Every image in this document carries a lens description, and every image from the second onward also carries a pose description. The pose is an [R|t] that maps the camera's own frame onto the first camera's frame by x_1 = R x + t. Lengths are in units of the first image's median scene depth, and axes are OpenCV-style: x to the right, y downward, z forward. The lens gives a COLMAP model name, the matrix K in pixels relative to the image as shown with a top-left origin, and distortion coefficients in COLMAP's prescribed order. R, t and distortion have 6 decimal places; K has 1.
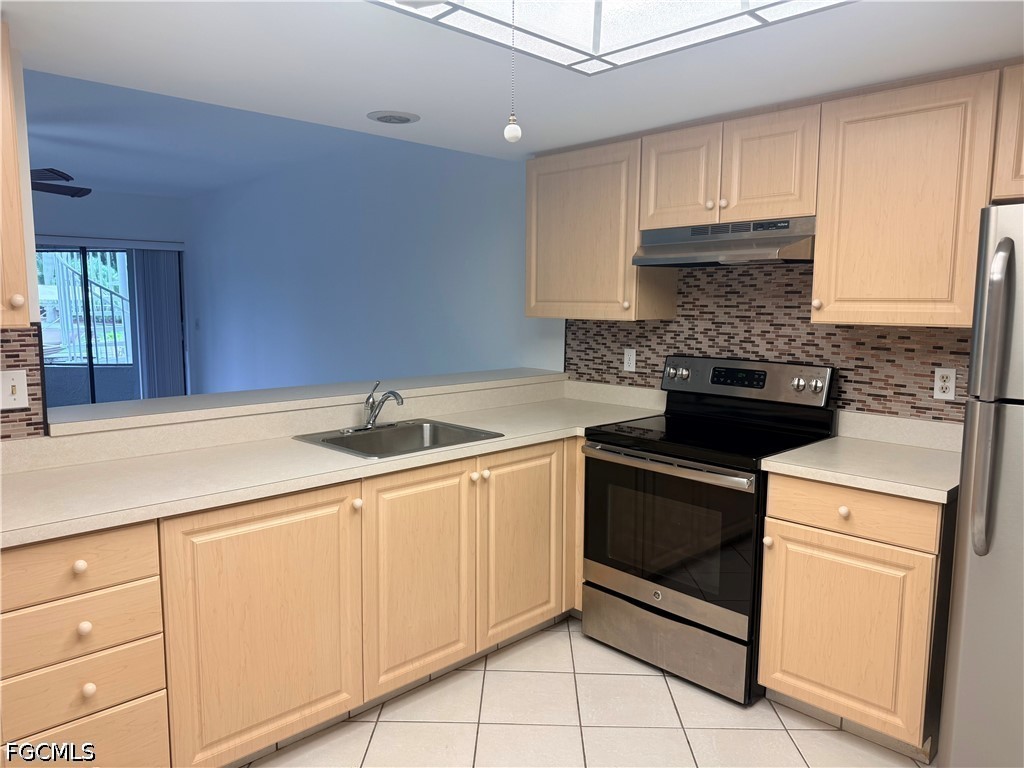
lens RADIAL K [[714.3, 0, 511.8], [0, 714.3, 389.7], [0, 0, 1]] dist [0.043817, -0.062256]
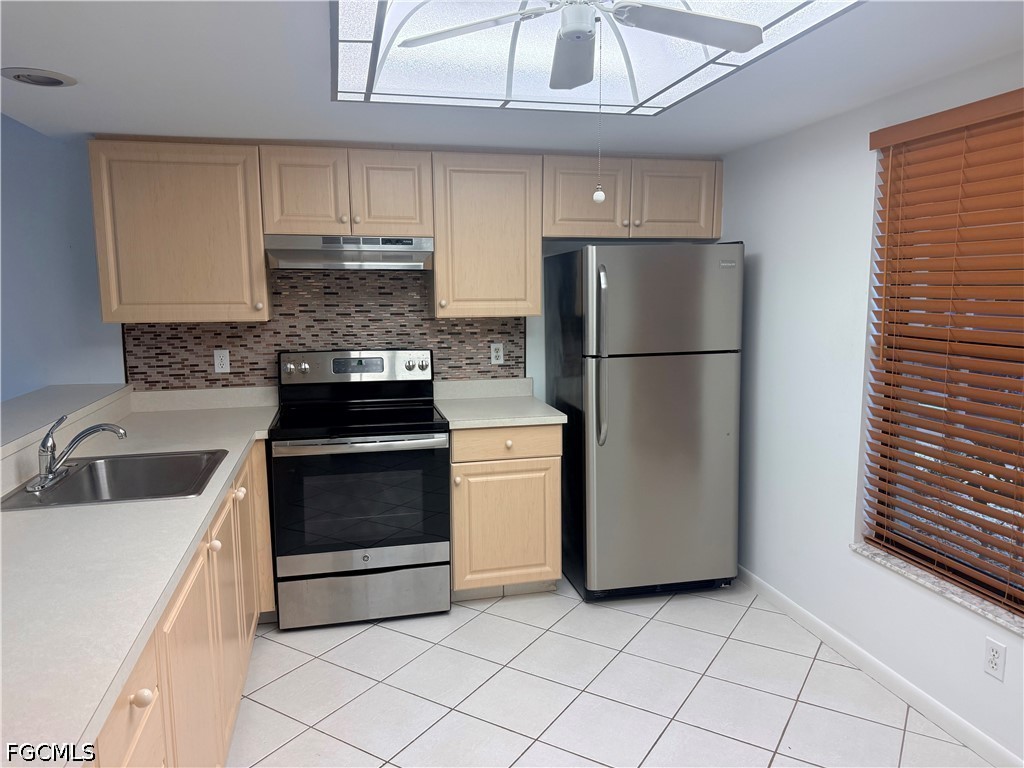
lens RADIAL K [[714.3, 0, 507.5], [0, 714.3, 389.6], [0, 0, 1]] dist [0.043817, -0.062256]
pose [[0.513795, -0.129576, 0.848071, -0.563218], [0.115244, 0.989993, 0.081440, -0.044765], [-0.850137, 0.055892, 0.523587, 0.170153]]
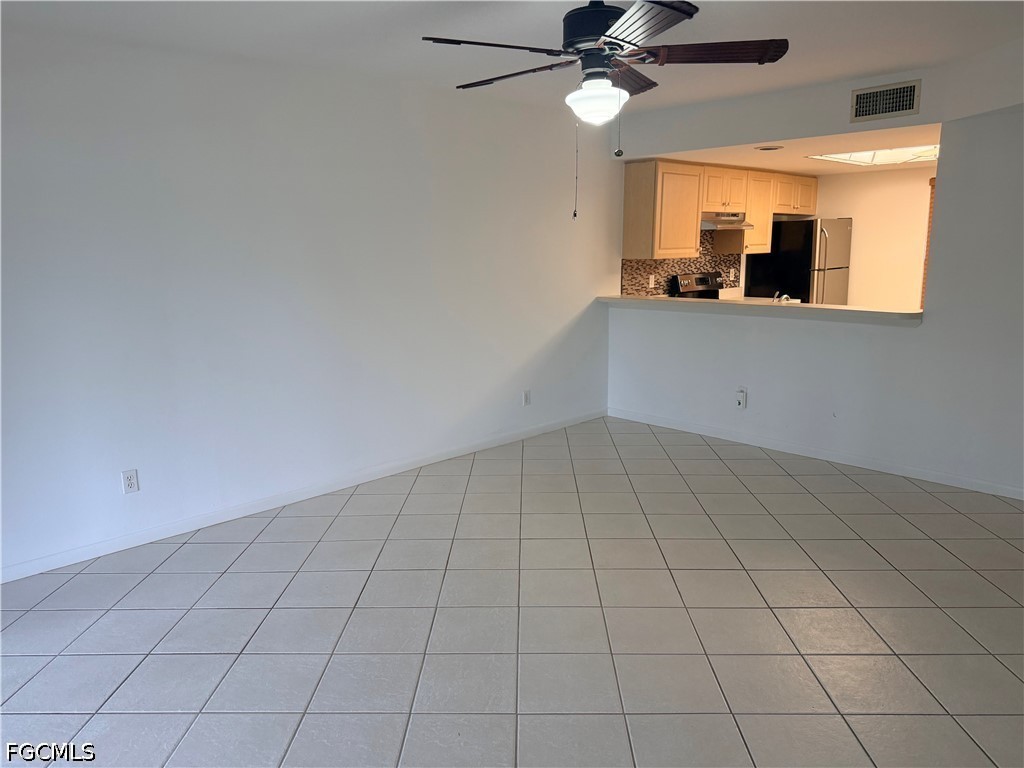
lens RADIAL K [[714.3, 0, 511.4], [0, 714.3, 385.8], [0, 0, 1]] dist [0.043817, -0.062256]
pose [[-0.009102, -0.200038, 0.979746, -1.923008], [0.139226, 0.969990, 0.199340, -0.227857], [-0.990219, 0.138220, 0.019022, 1.582099]]
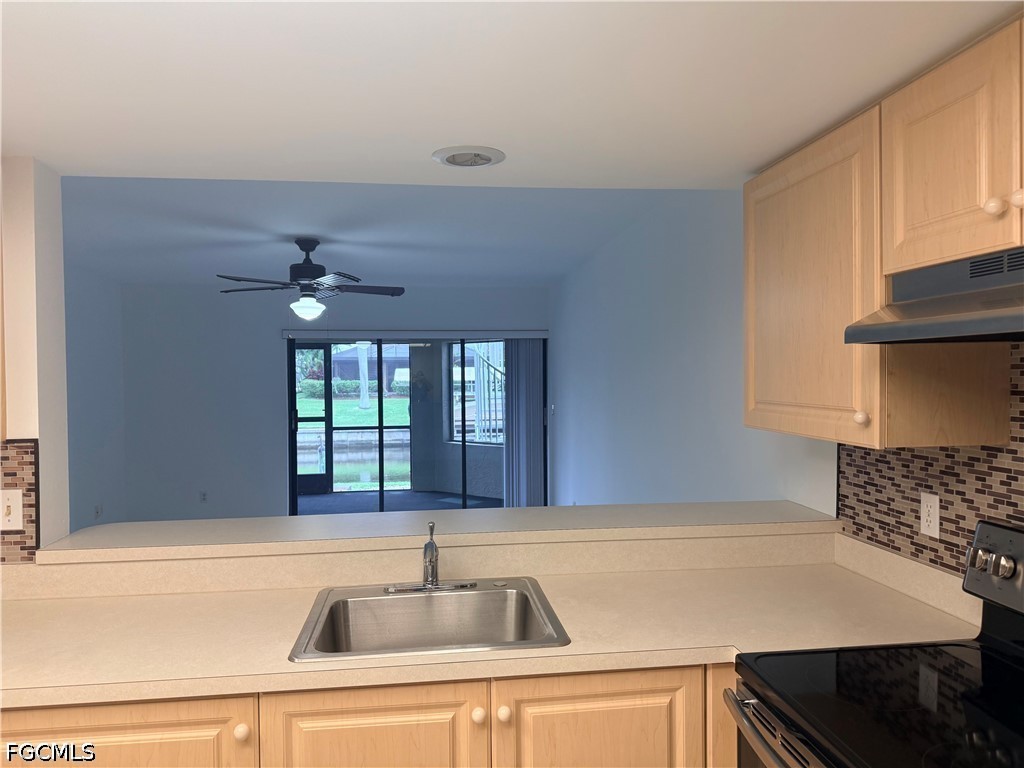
lens RADIAL K [[714.3, 0, 512.8], [0, 714.3, 382.7], [0, 0, 1]] dist [0.043817, -0.062256]
pose [[0.796808, -0.008209, -0.604177, 0.283404], [-0.060059, 0.993880, -0.092712, -0.083261], [0.601241, 0.110160, 0.791438, 0.445841]]
